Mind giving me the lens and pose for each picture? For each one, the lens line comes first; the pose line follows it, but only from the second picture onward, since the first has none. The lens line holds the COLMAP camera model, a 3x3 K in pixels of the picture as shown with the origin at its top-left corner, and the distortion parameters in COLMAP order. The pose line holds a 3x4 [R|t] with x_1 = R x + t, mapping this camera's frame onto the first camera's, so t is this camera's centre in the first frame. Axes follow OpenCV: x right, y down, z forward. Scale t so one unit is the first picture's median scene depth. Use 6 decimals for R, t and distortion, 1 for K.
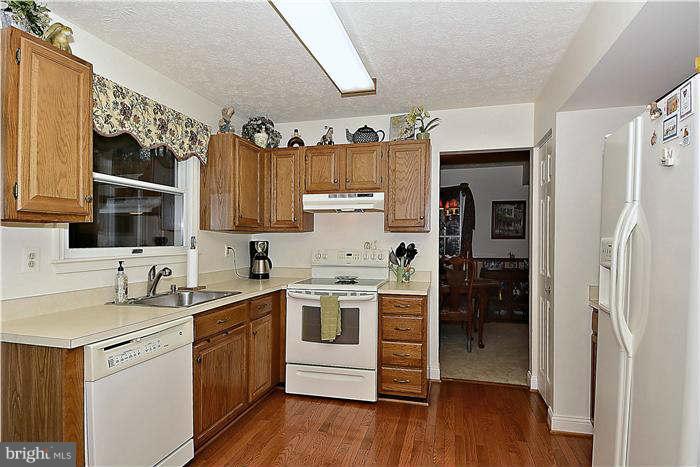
lens RADIAL K [[378.0, 0, 350.0], [0, 378.0, 233.5], [0, 0, 1]] dist [0.001187, -0.000081]
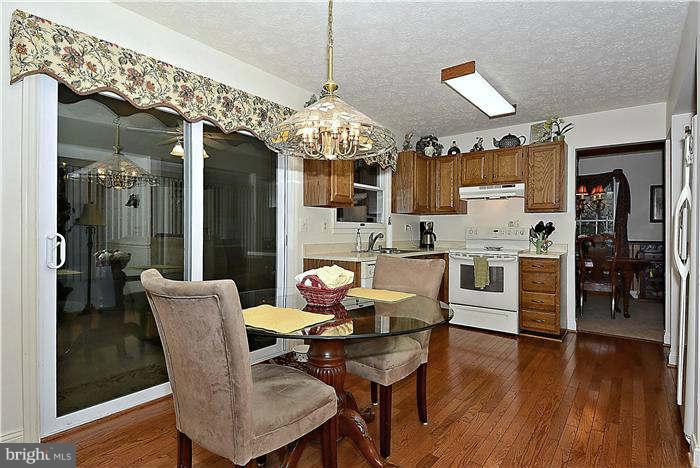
lens RADIAL K [[362.4, 0, 339.2], [0, 362.4, 226.5], [0, 0, 1]] dist [0.032034, -0.000521]
pose [[0.918020, -0.001681, -0.396531, 0.001112], [0.002541, 0.999995, 0.001643, 0.040626], [0.396527, -0.002516, 0.918020, -0.448060]]
